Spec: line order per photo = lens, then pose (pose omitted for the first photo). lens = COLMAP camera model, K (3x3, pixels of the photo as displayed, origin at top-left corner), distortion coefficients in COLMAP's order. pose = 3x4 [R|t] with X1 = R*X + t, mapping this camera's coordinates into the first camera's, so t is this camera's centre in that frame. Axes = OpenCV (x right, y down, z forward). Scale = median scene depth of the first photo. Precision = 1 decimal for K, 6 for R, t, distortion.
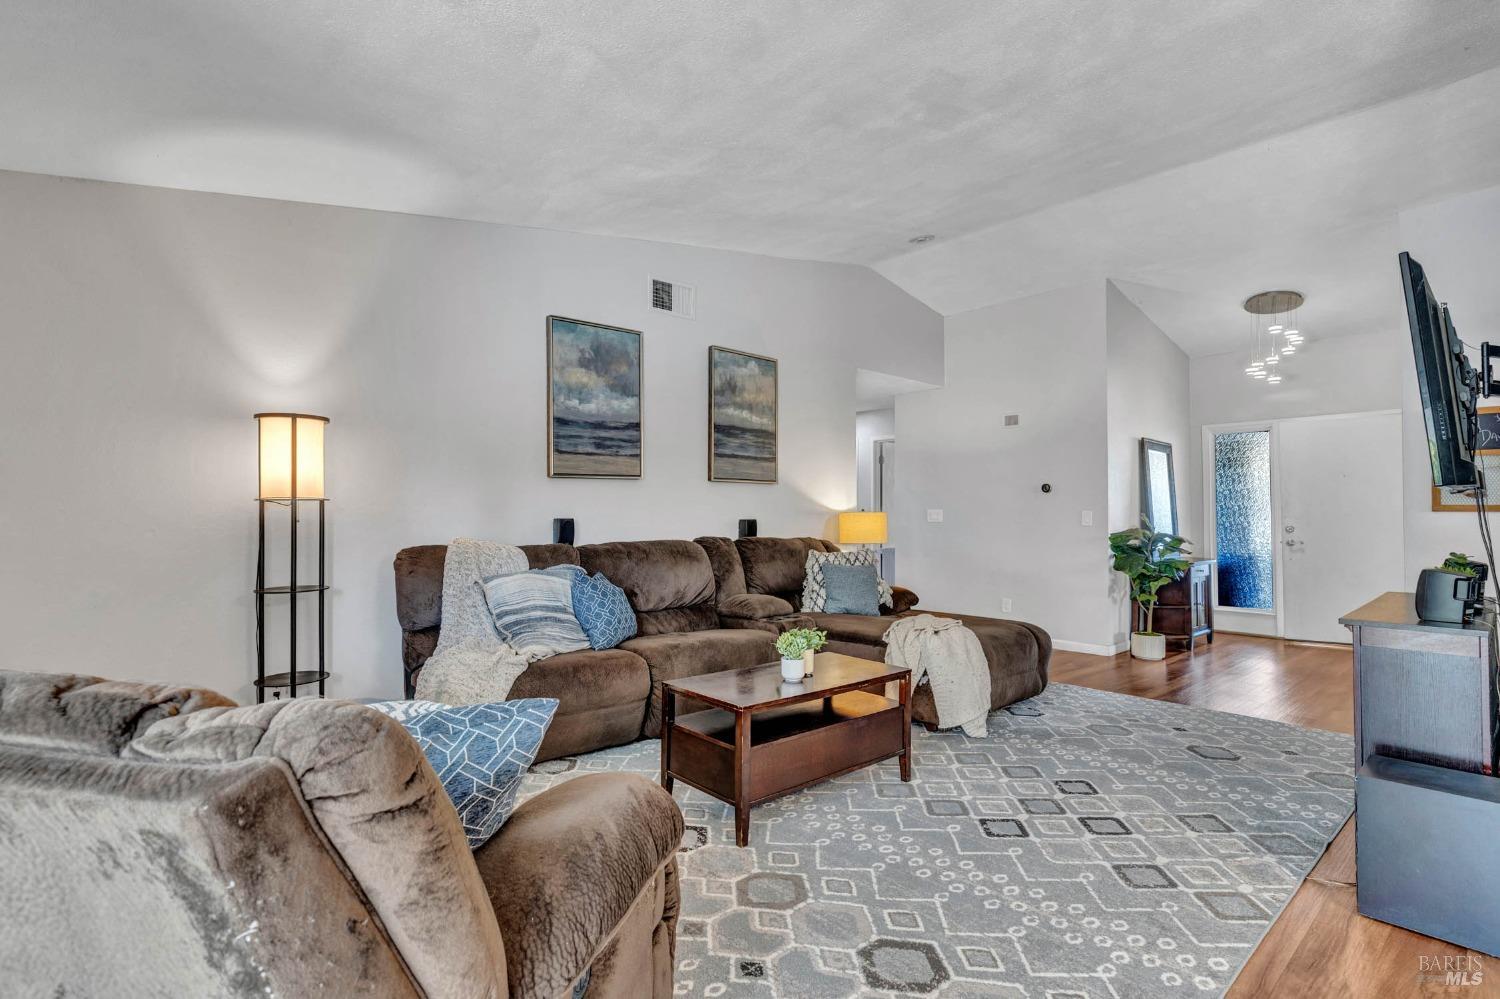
lens RADIAL K [[738.4, 0, 765.5], [0, 738.4, 501.9], [0, 0, 1]] dist [-0.004207, -0.001565]
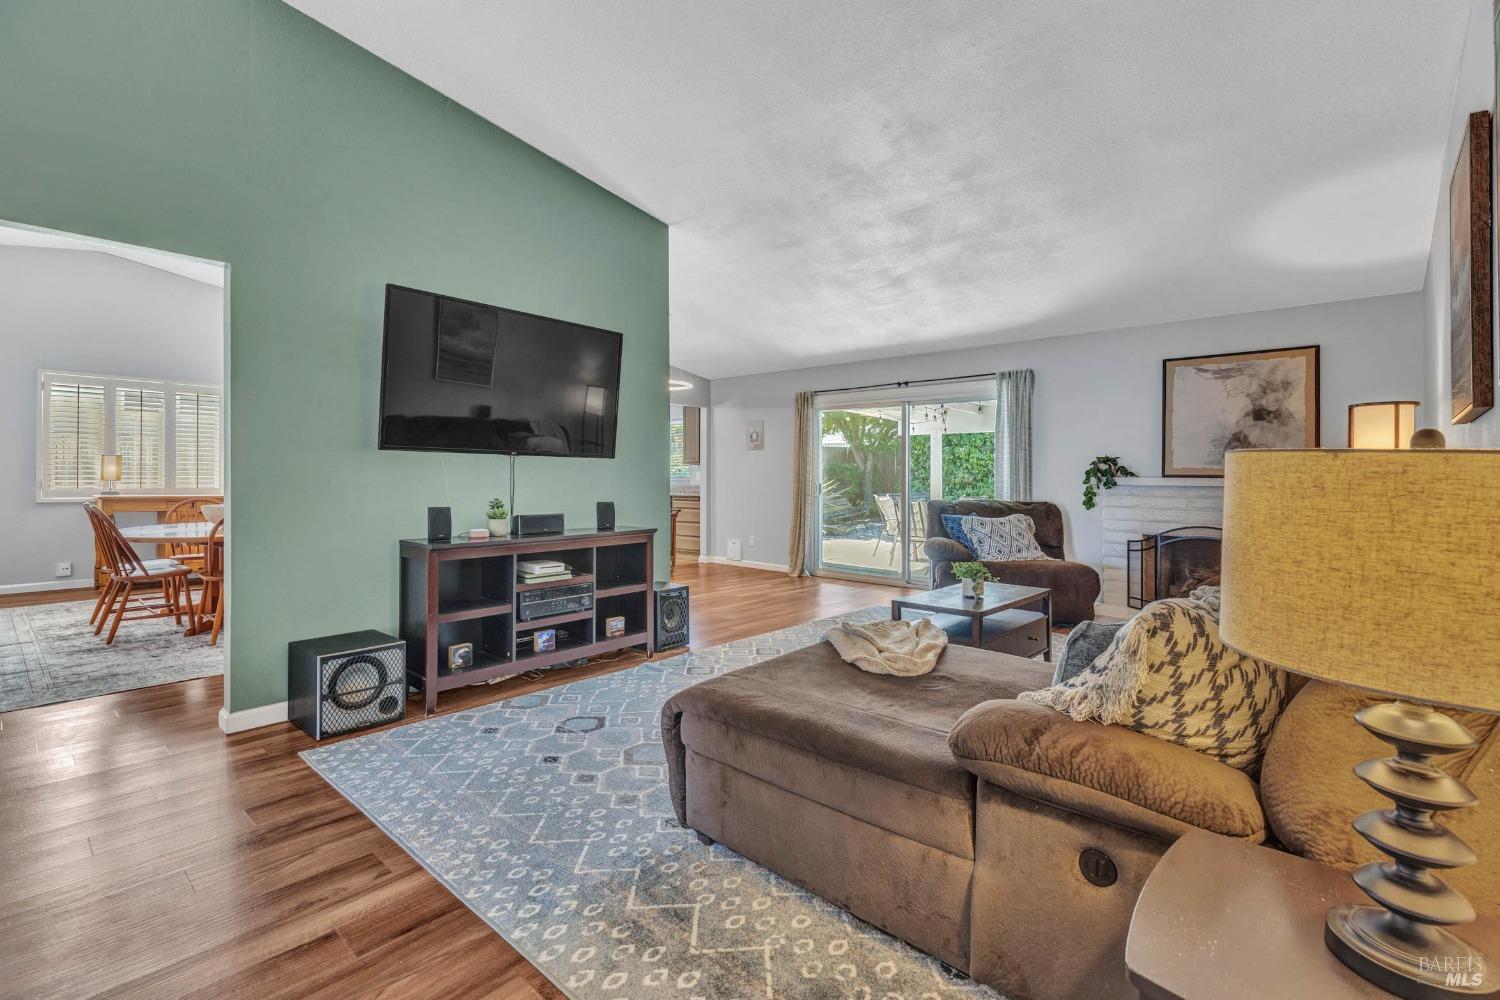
lens RADIAL K [[683.4, 0, 784.6], [0, 683.4, 474.9], [0, 0, 1]] dist [0.003179, 0.000001]
pose [[-0.993403, -0.018527, -0.113173, 0.363765], [-0.016438, 0.999677, -0.019370, 0.031701], [0.113495, -0.017382, -0.993386, 1.496842]]
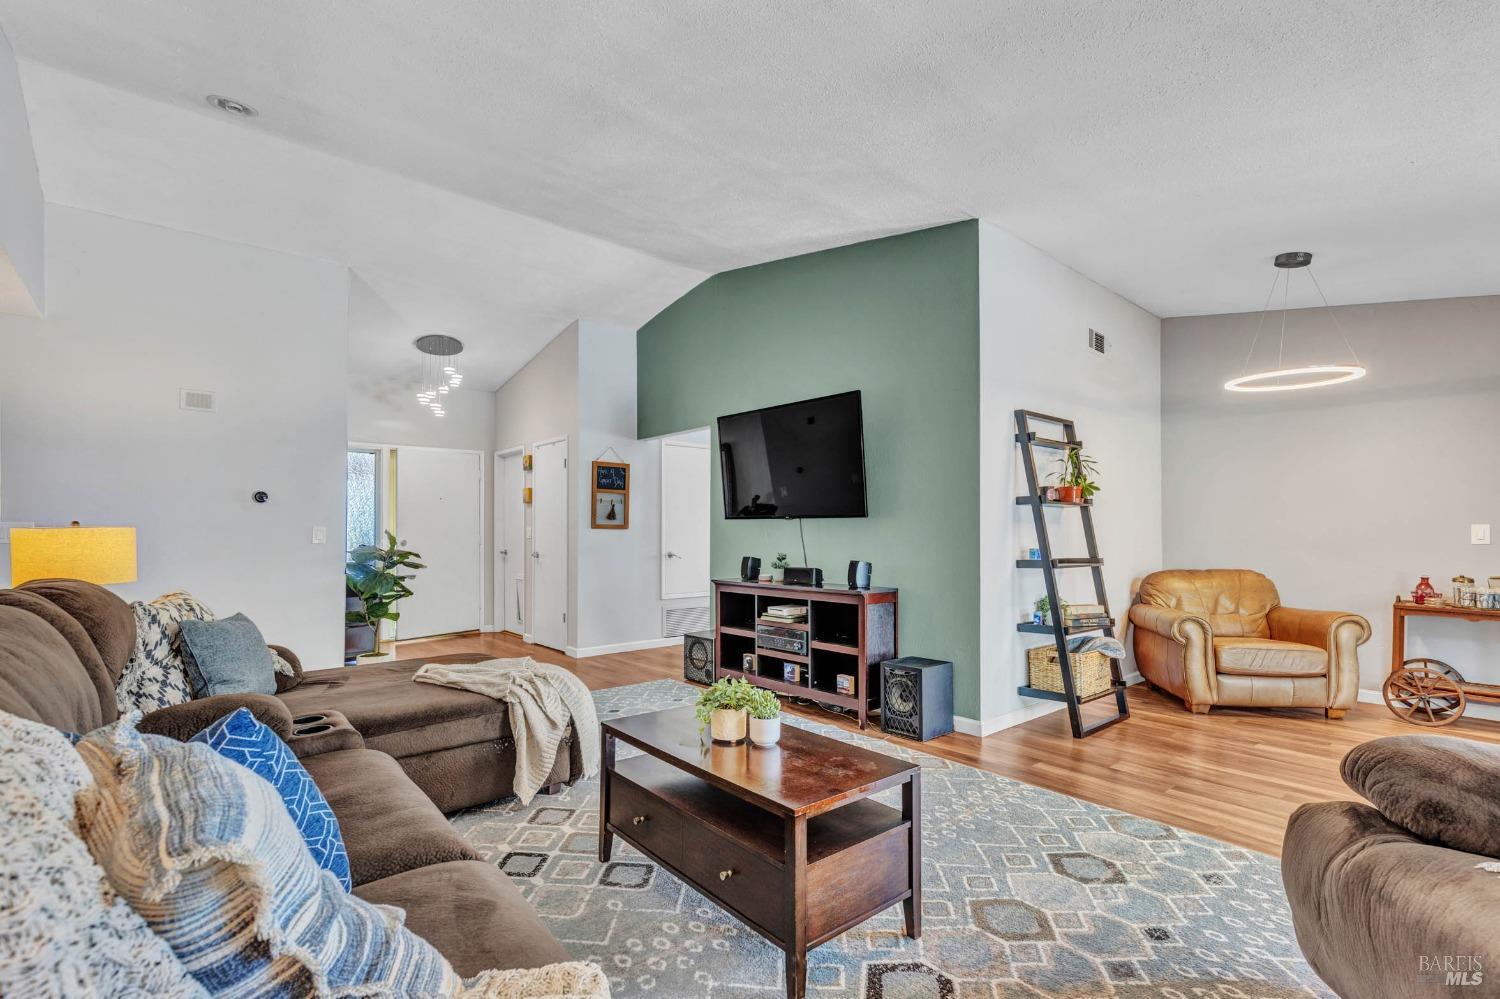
lens RADIAL K [[683.4, 0, 709.1], [0, 683.4, 526.3], [0, 0, 1]] dist [0.003179, 0.000001]
pose [[0.065921, -0.008583, 0.997788, -0.460176], [-0.016735, 0.999813, 0.009706, 0.001108], [-0.997685, -0.017338, 0.065765, 0.673203]]
